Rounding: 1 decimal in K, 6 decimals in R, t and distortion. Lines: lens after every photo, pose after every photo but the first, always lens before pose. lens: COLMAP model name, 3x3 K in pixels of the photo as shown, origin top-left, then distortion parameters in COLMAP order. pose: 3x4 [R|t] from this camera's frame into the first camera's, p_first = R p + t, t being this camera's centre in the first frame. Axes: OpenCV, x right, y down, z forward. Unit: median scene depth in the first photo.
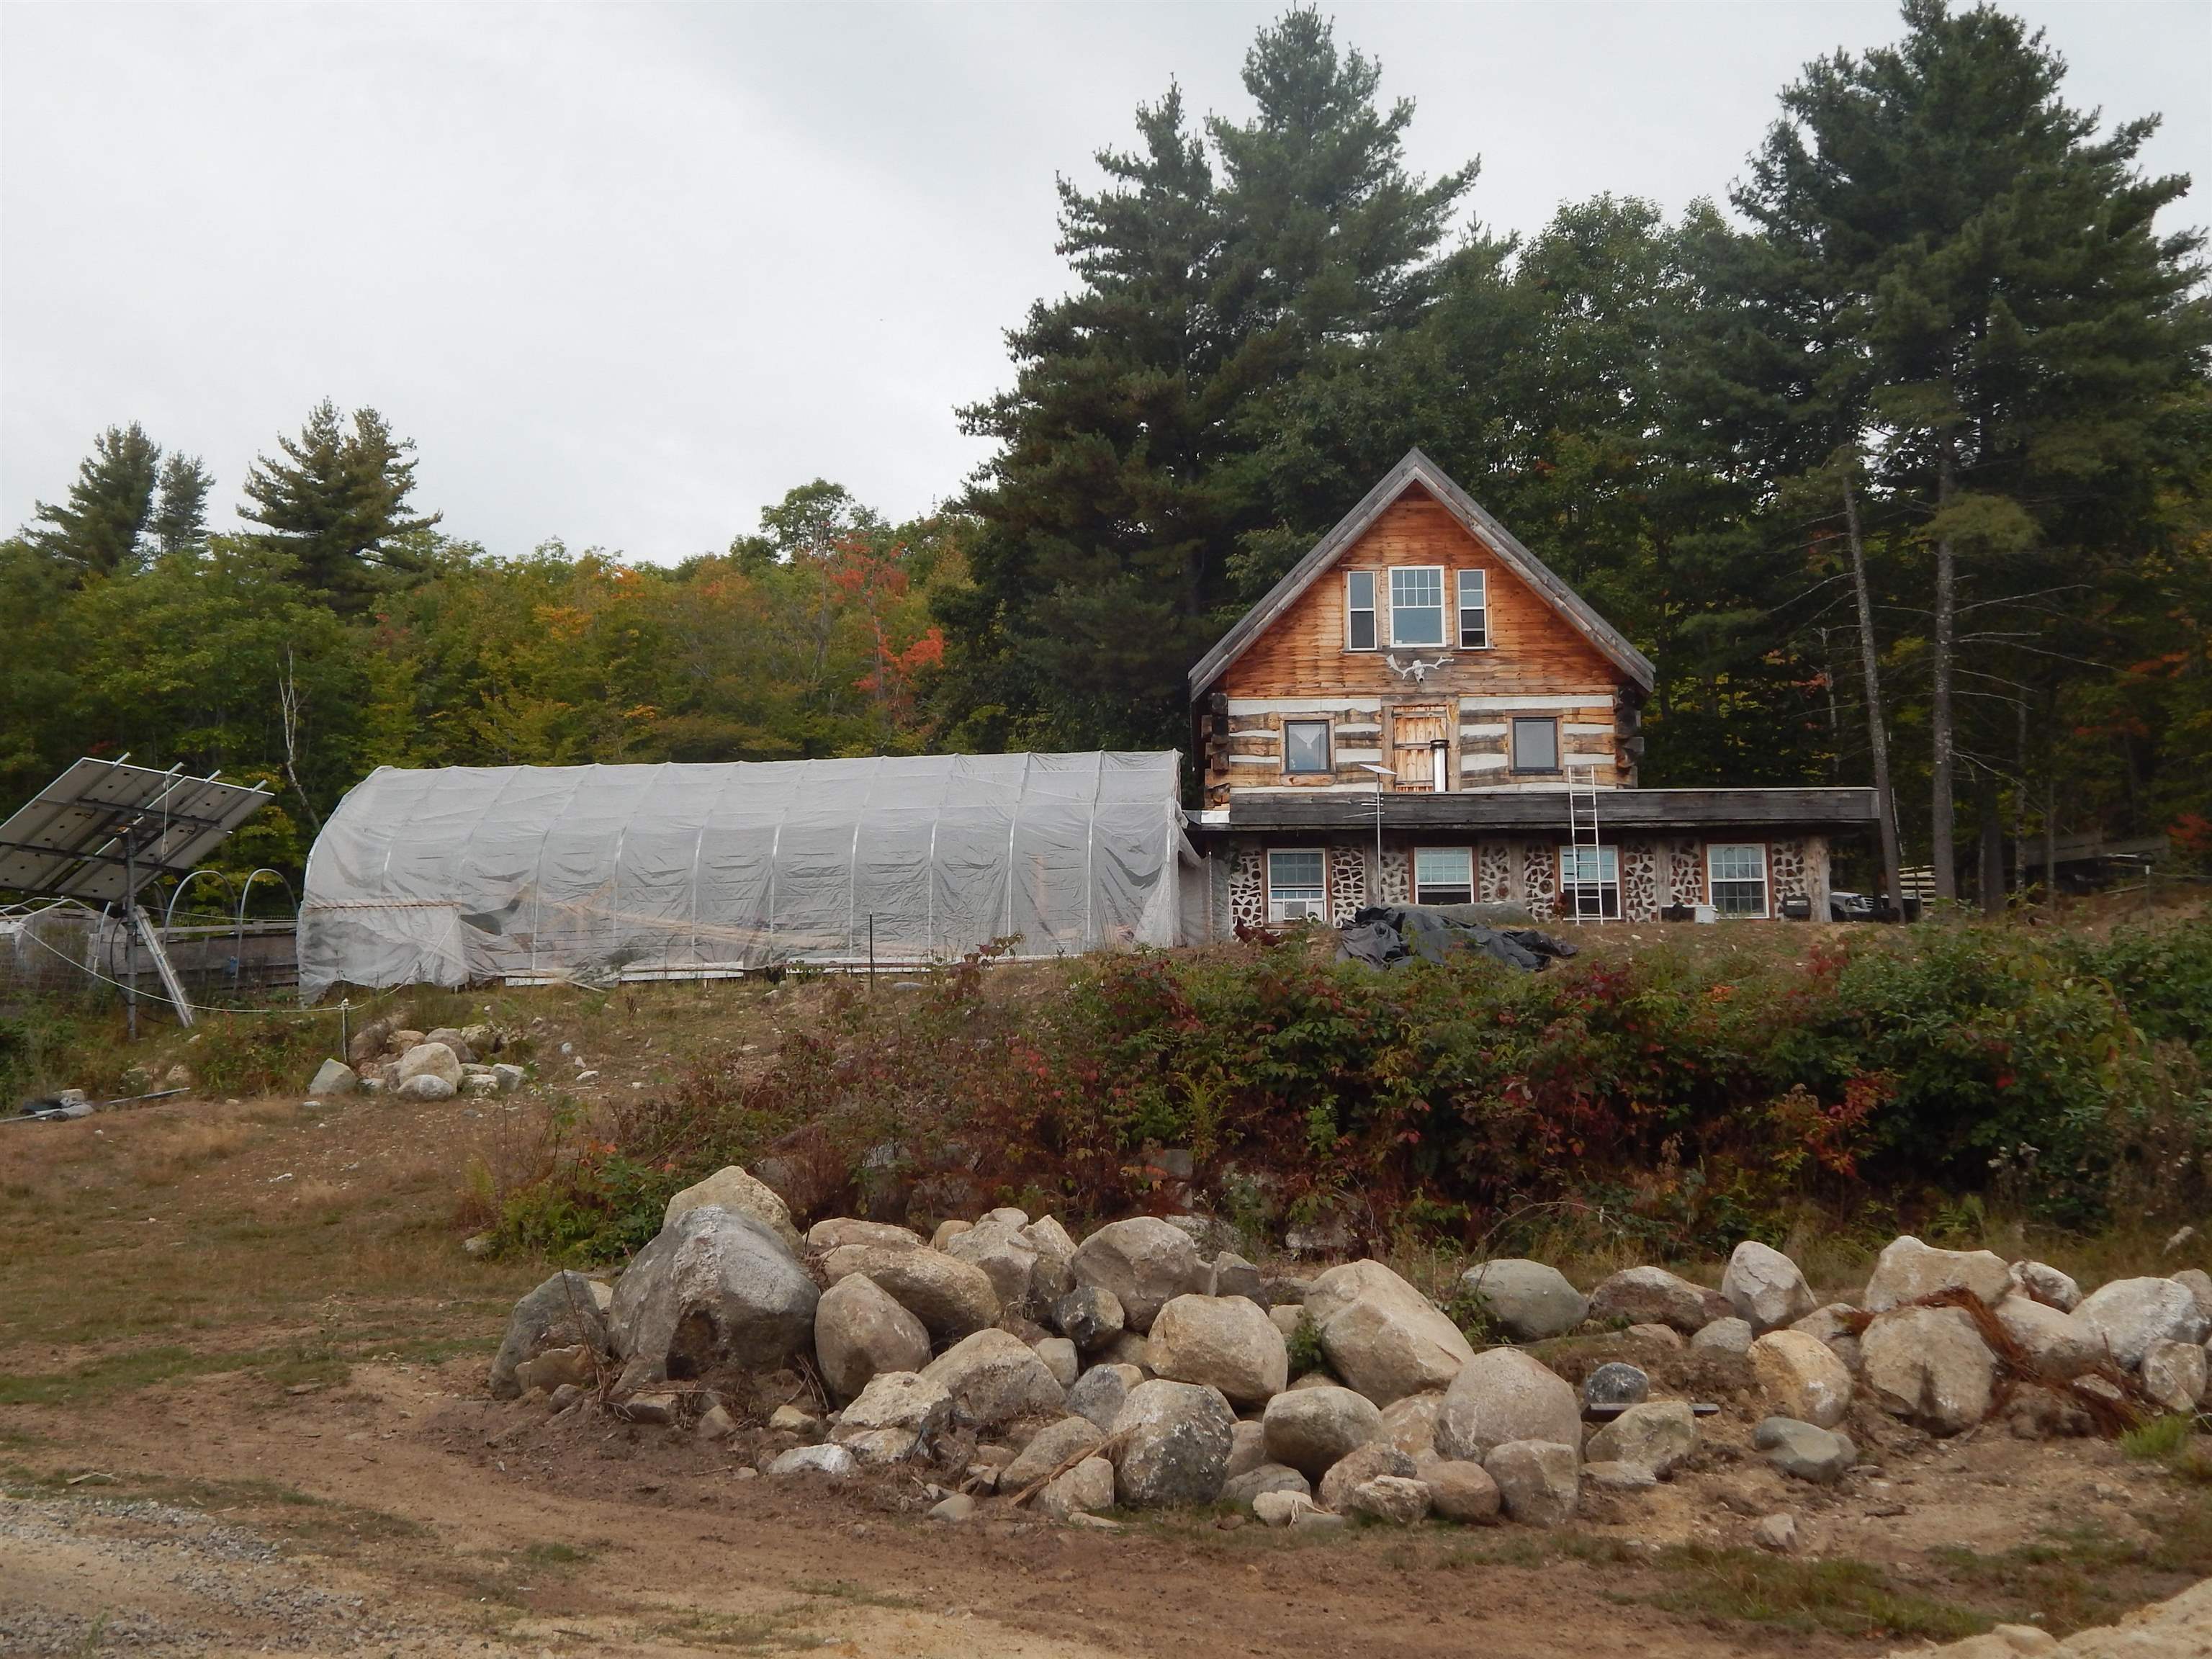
lens RADIAL K [[2735.4, 0, 1112.6], [0, 2735.4, 829.0], [0, 0, 1]] dist [-0.010281, 0.000000]
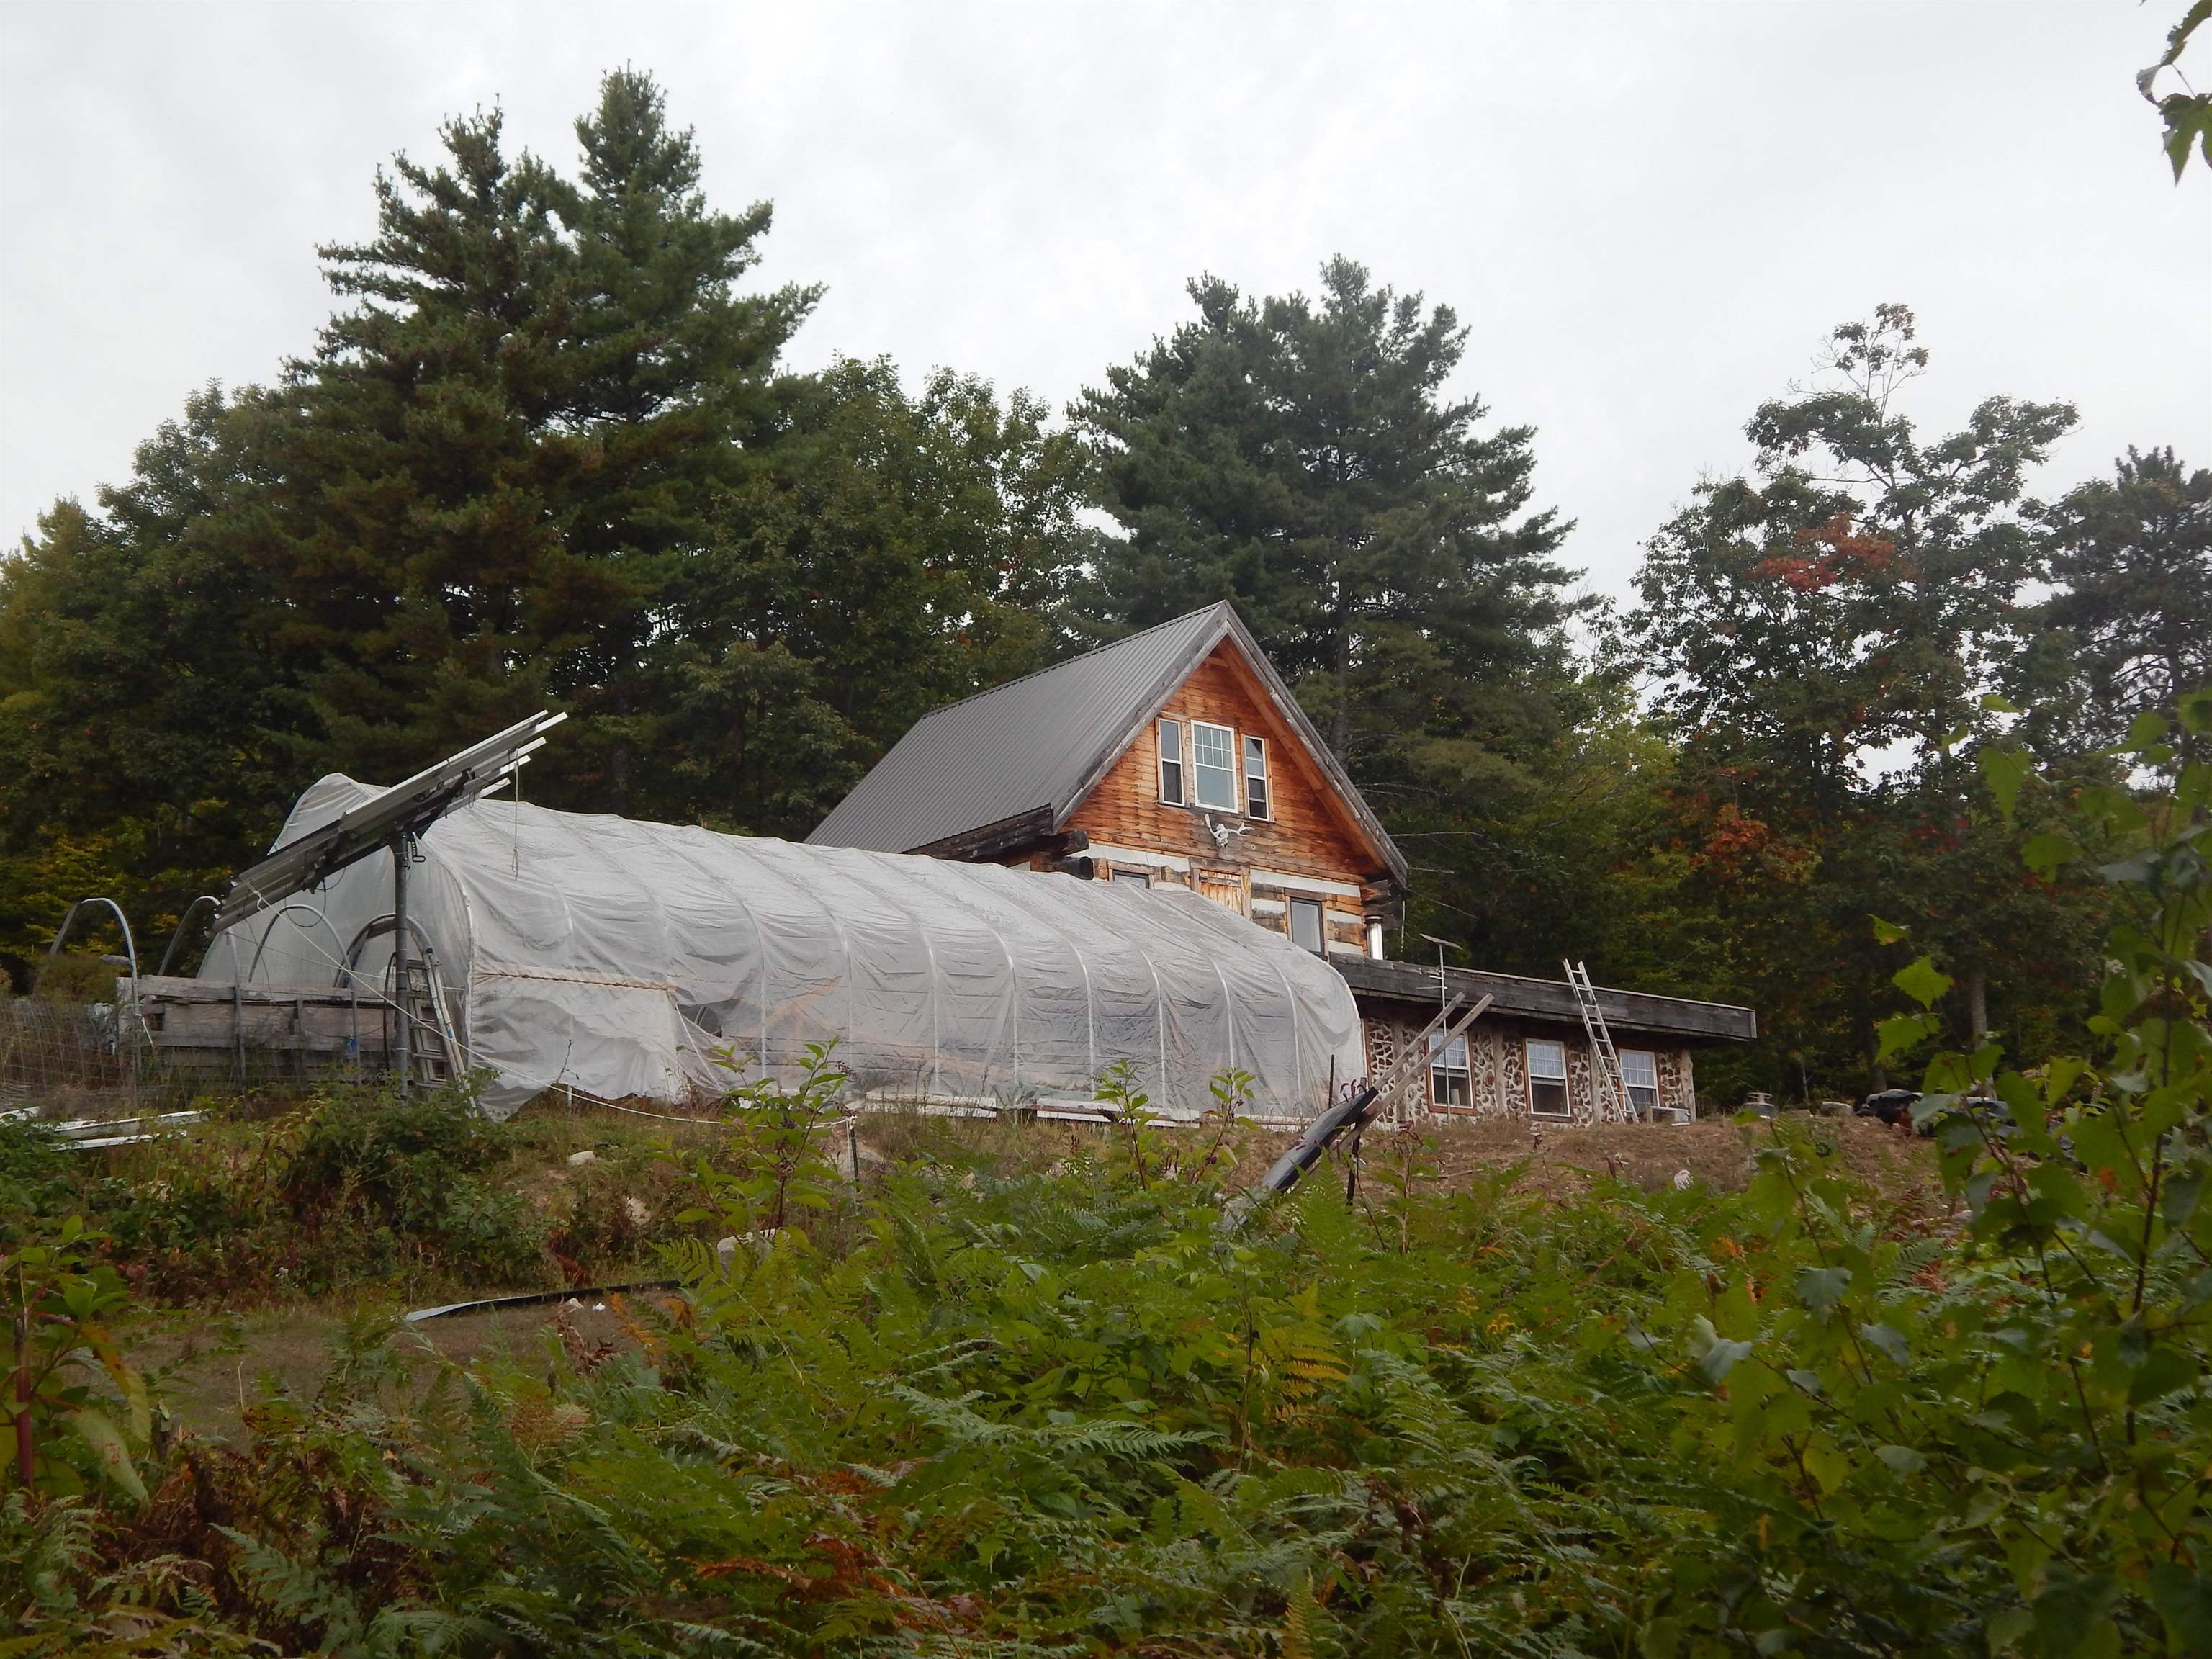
lens RADIAL K [[2735.4, 0, 1104.5], [0, 2735.4, 831.1], [0, 0, 1]] dist [-0.010281, 0.000000]
pose [[0.727079, 0.136400, 0.672868, -0.552785], [-0.084565, 0.990395, -0.109390, 0.047370], [-0.681326, 0.022634, 0.731630, 0.339585]]
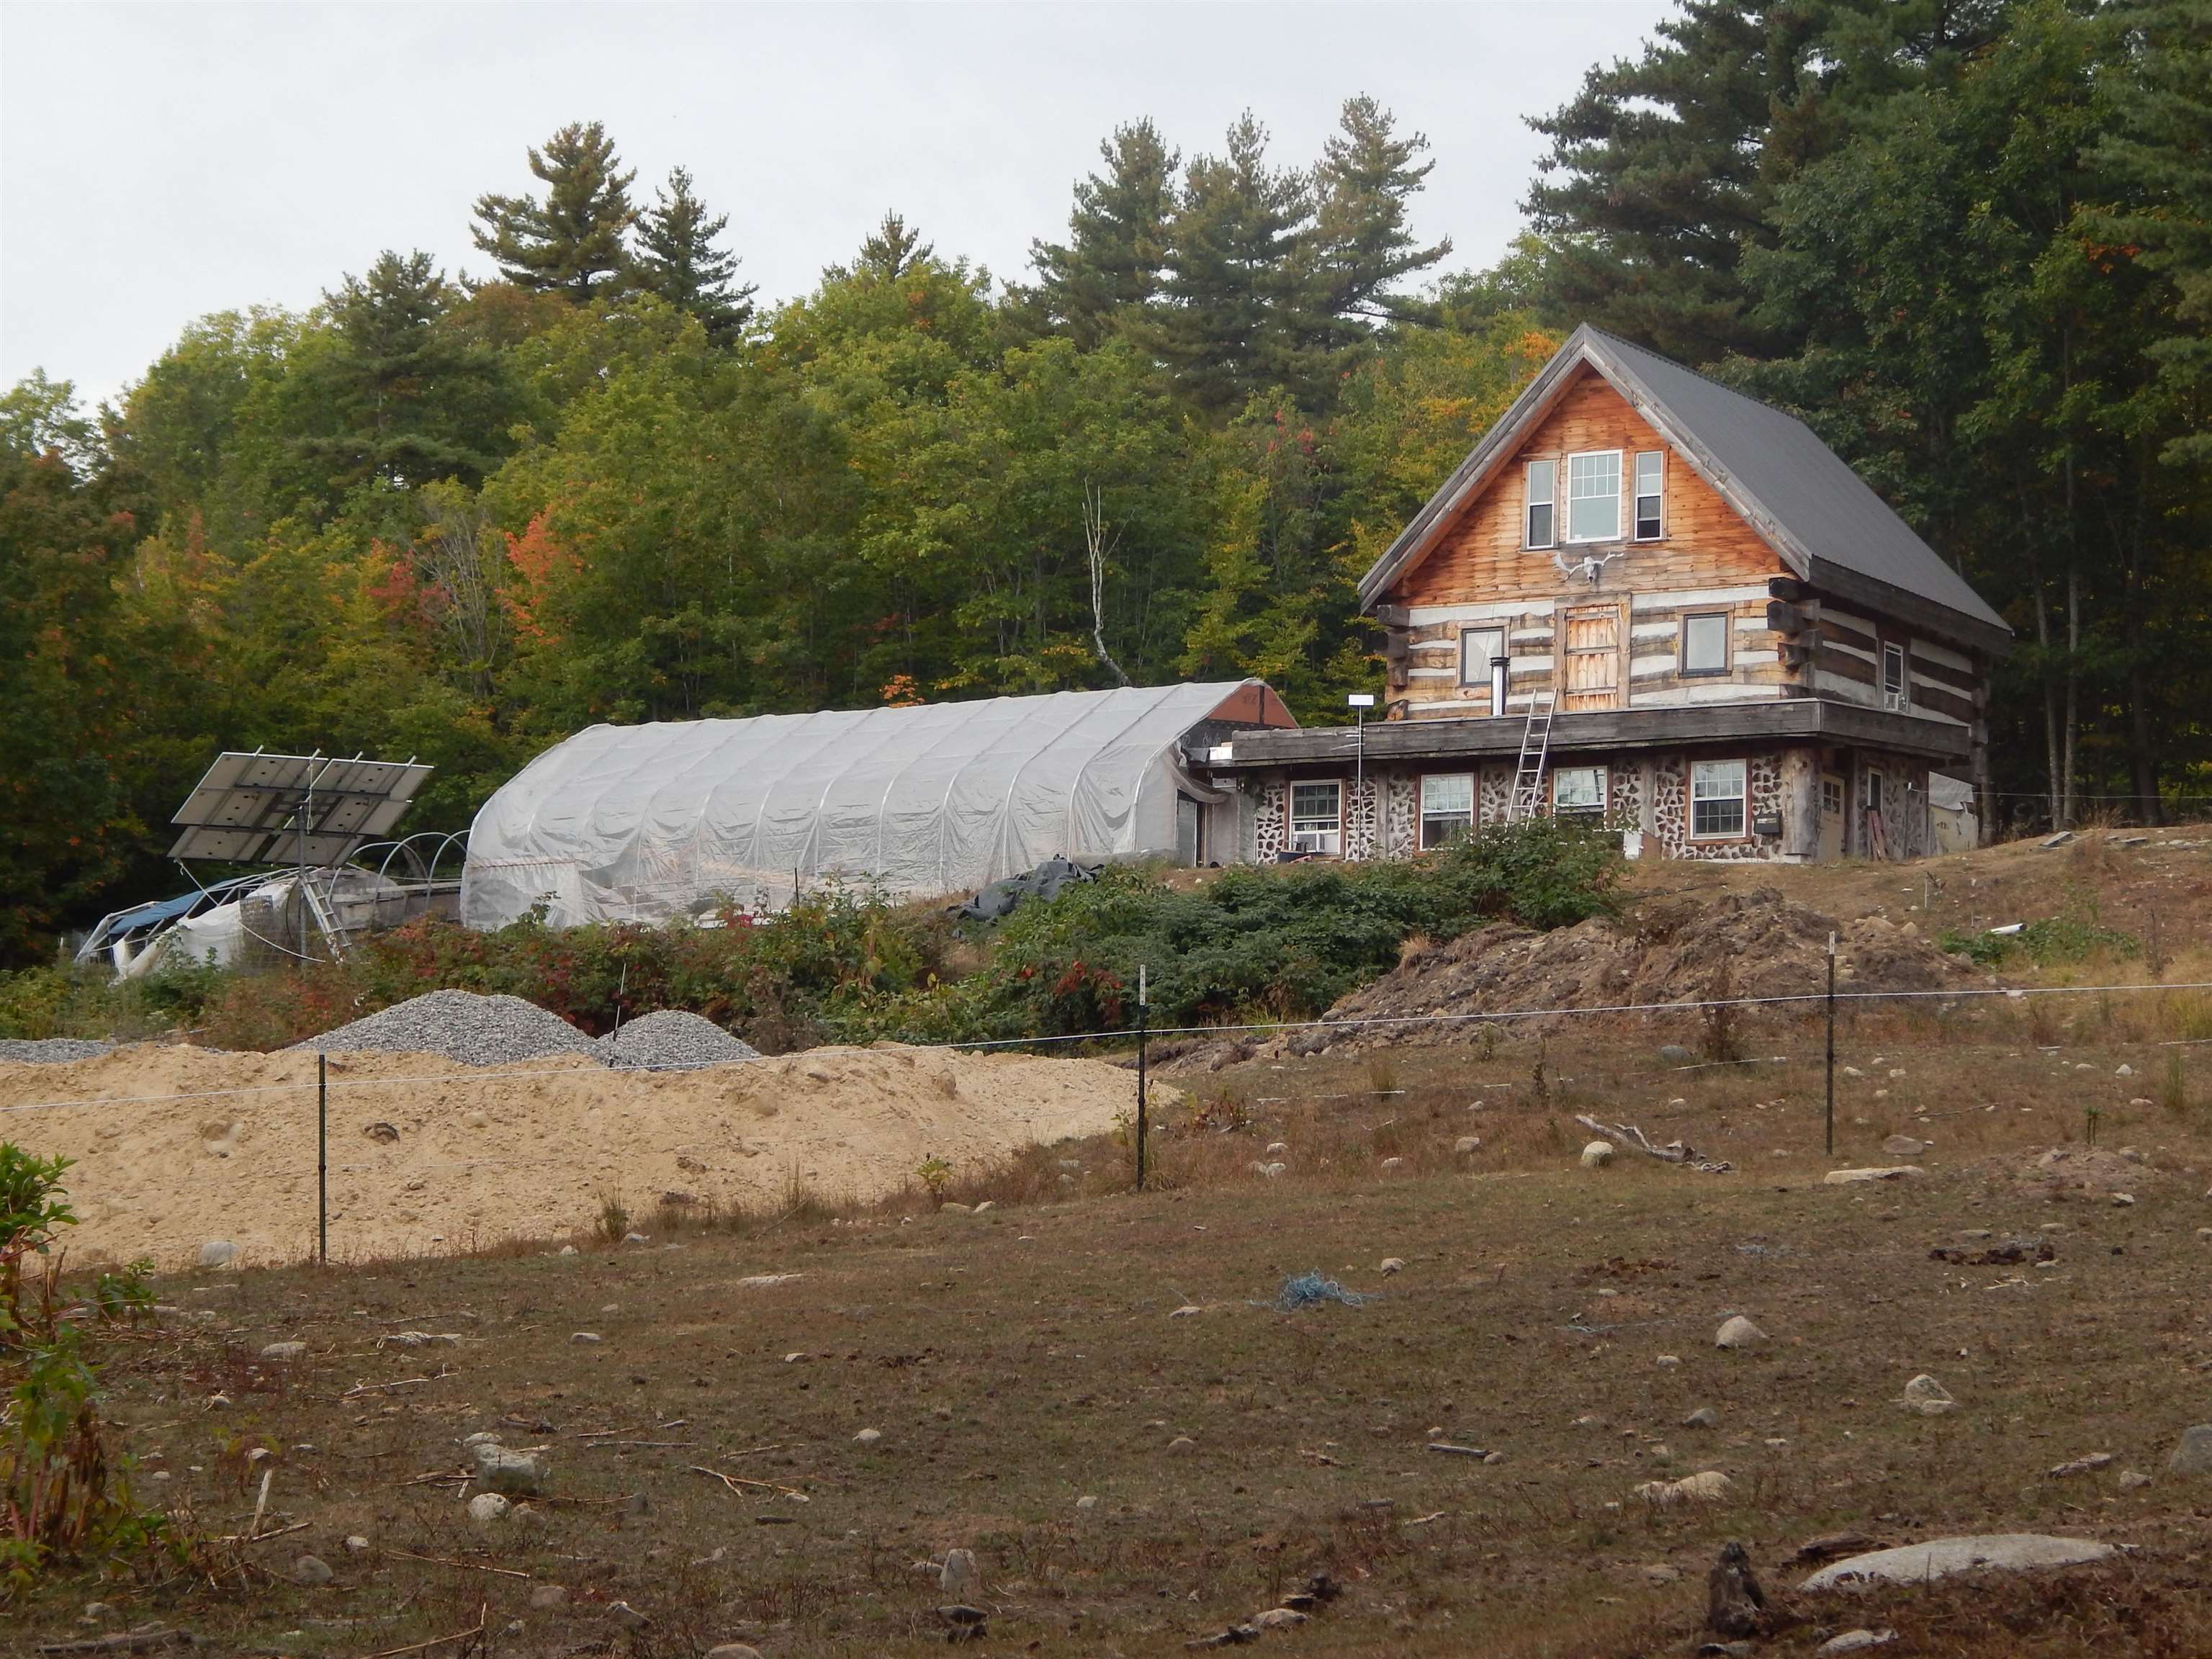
lens RADIAL K [[5477.9, 0, 1103.9], [0, 5477.9, 831.2], [0, 0, 1]] dist [0.016321, 0.000000]
pose [[0.873559, -0.028869, -0.485861, 0.864067], [0.053065, 0.997938, 0.036113, -0.044935], [0.483816, -0.057329, 0.873290, -0.694797]]
